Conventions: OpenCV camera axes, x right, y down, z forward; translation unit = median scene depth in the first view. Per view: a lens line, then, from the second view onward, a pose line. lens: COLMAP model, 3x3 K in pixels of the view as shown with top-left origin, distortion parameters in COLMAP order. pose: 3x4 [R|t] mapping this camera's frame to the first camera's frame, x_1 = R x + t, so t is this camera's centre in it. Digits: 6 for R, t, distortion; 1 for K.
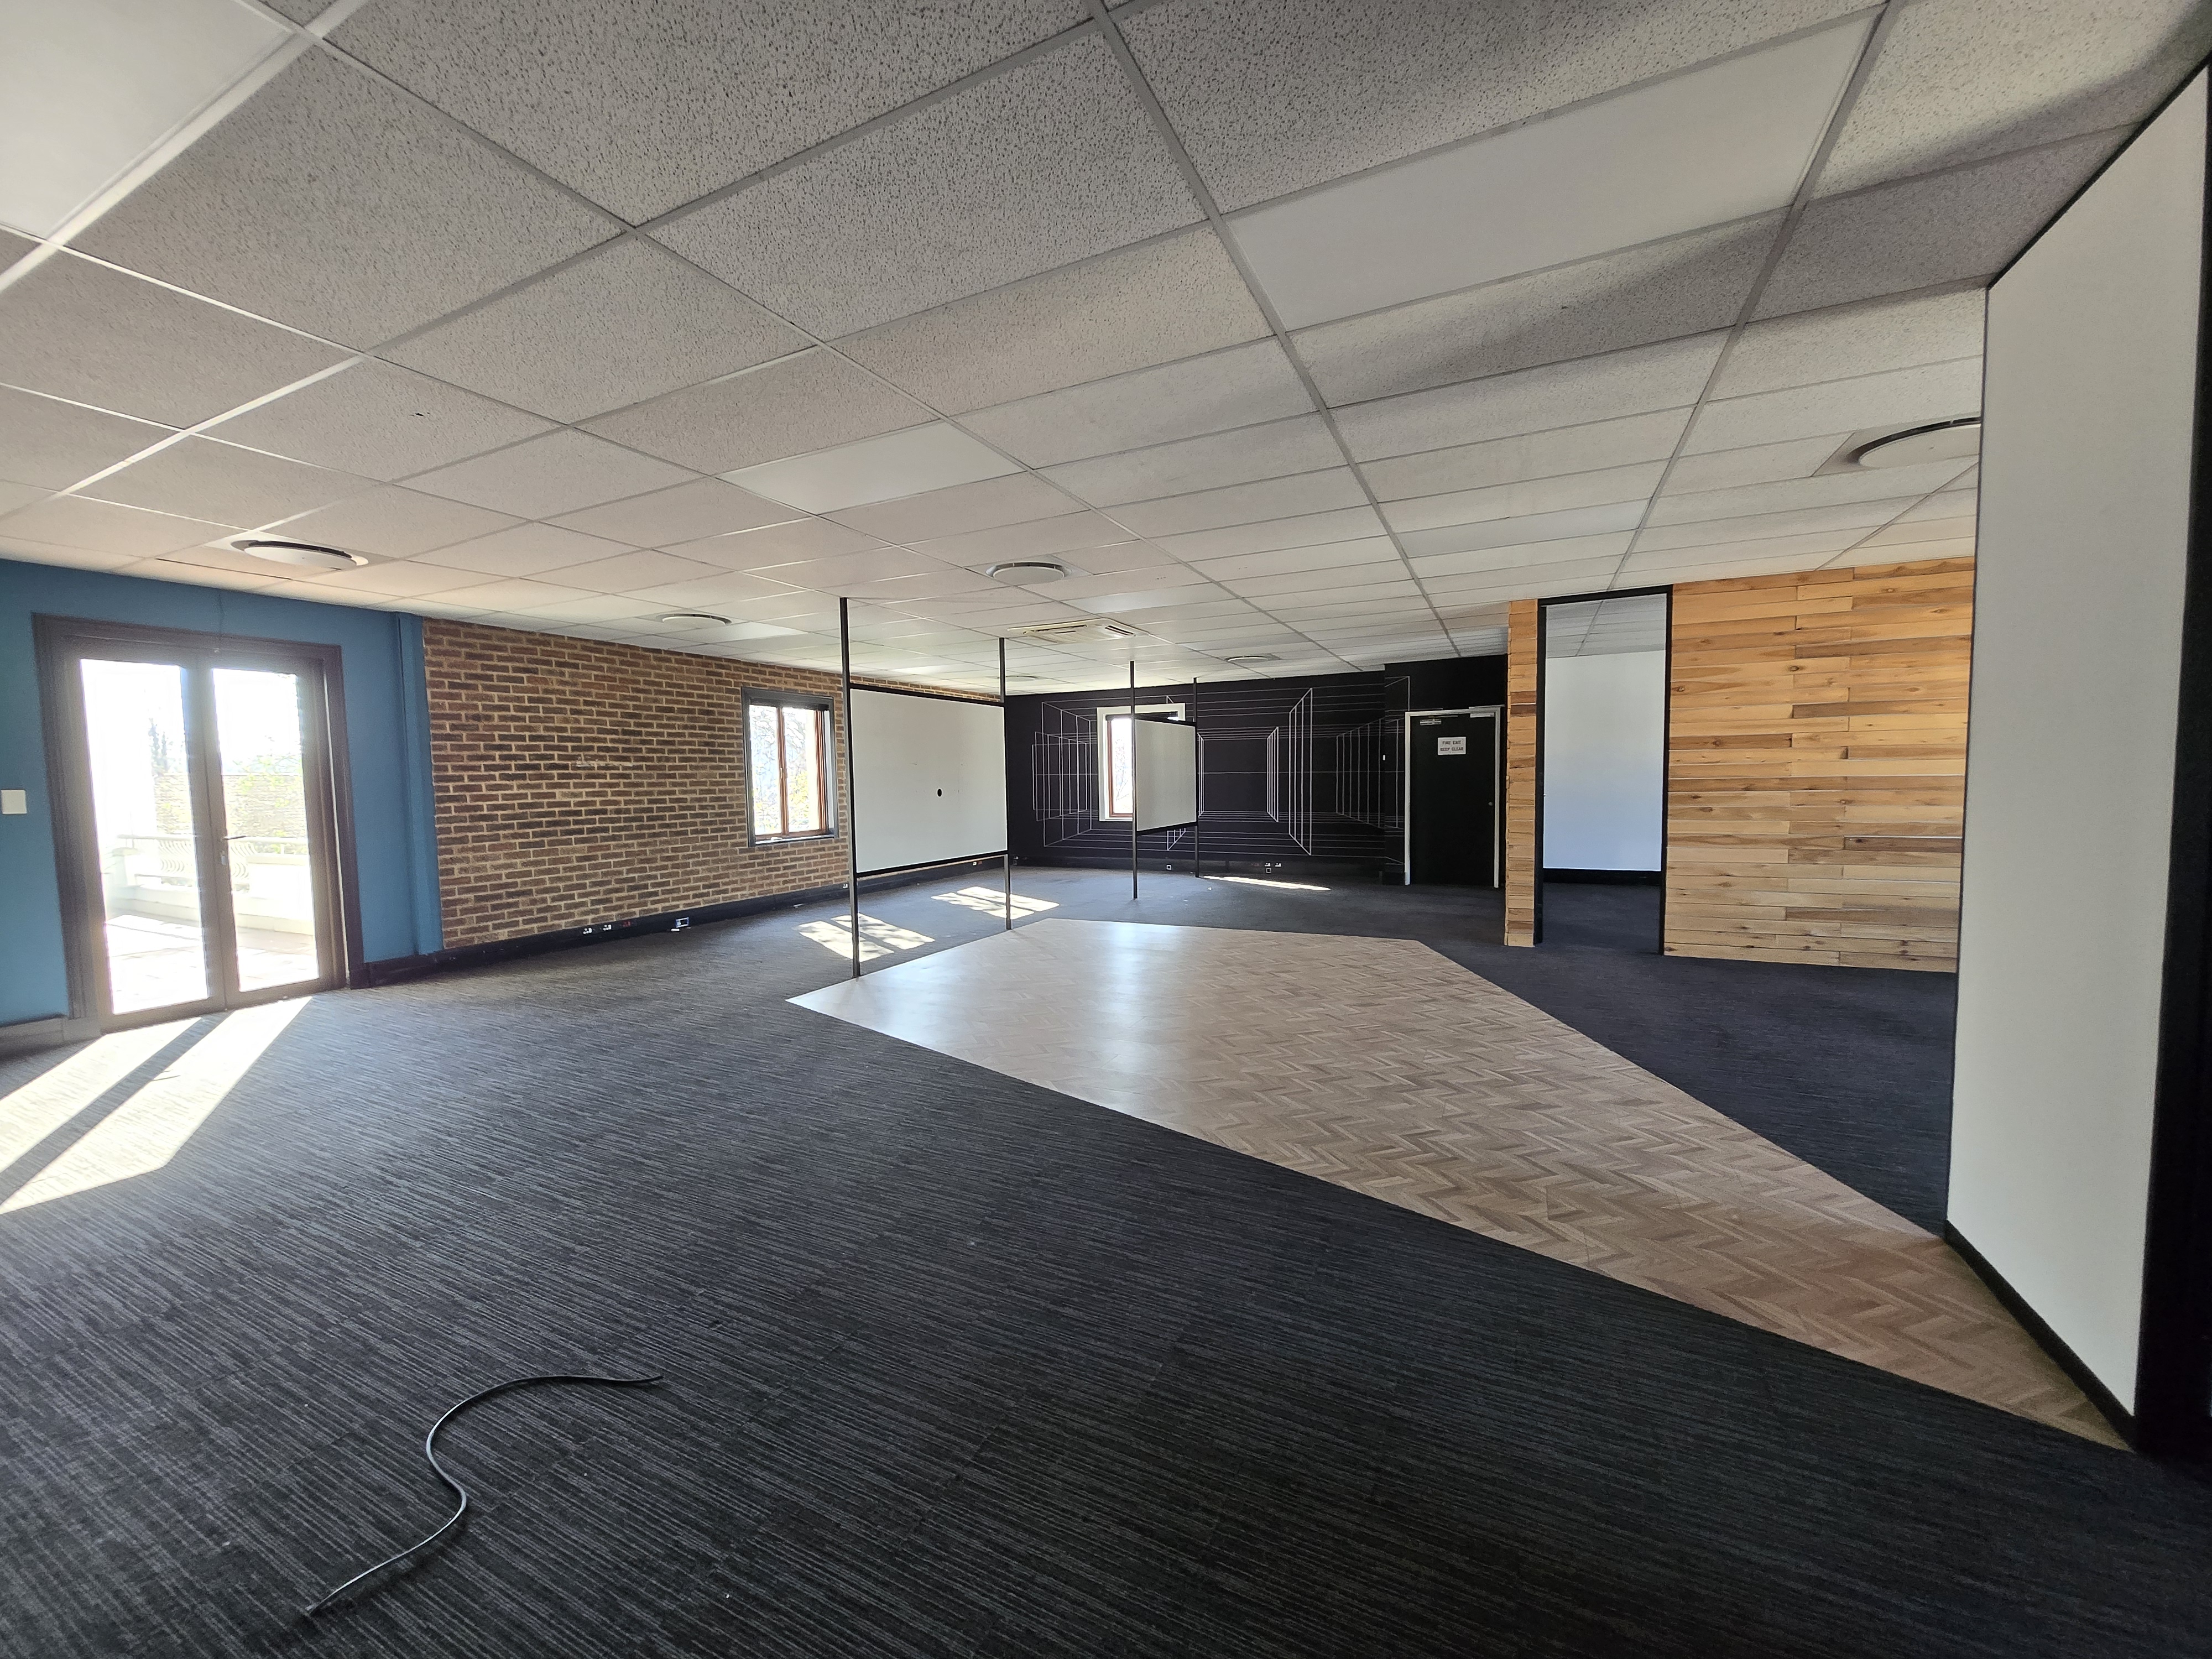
lens RADIAL K [[873.0, 0, 1105.4], [0, 873.0, 829.9], [0, 0, 1]] dist [-0.001978, 0.000151]
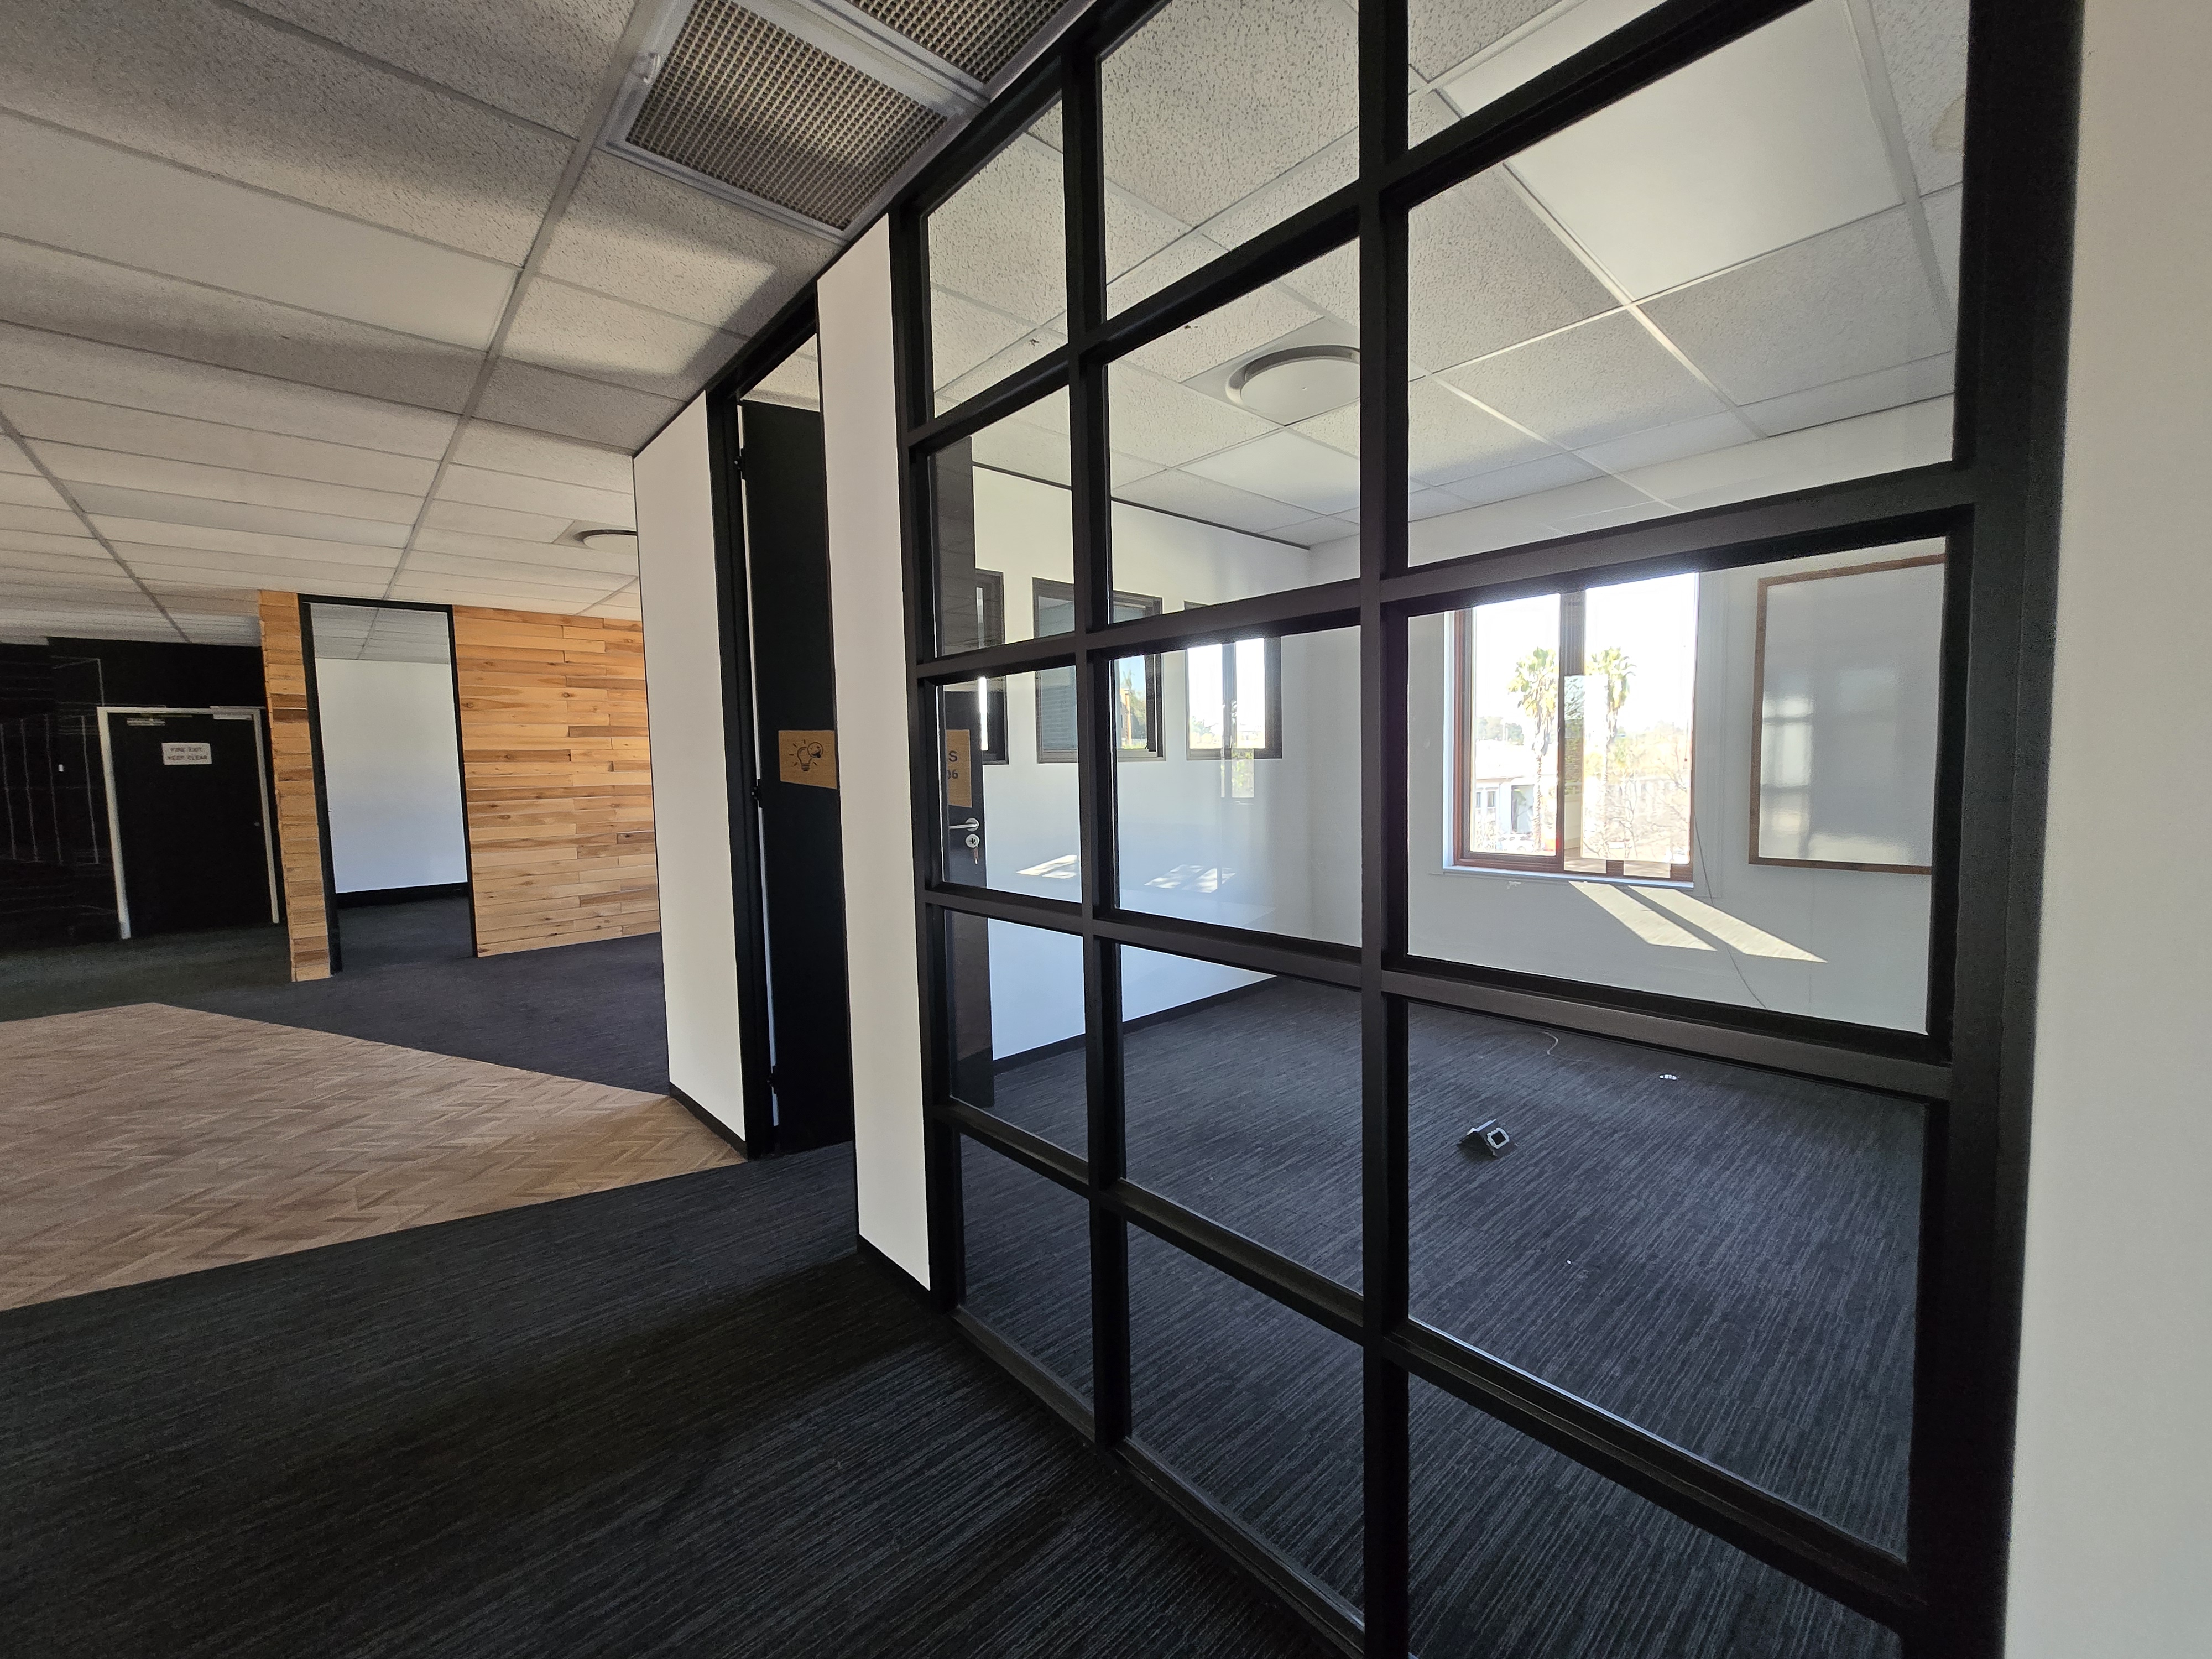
lens RADIAL K [[873.0, 0, 1101.8], [0, 873.0, 829.1], [0, 0, 1]] dist [-0.001978, 0.000151]
pose [[0.377107, -0.057355, 0.924392, -0.060366], [0.072078, 0.996871, 0.032448, 0.014627], [-0.923361, 0.054392, 0.380061, -0.155241]]
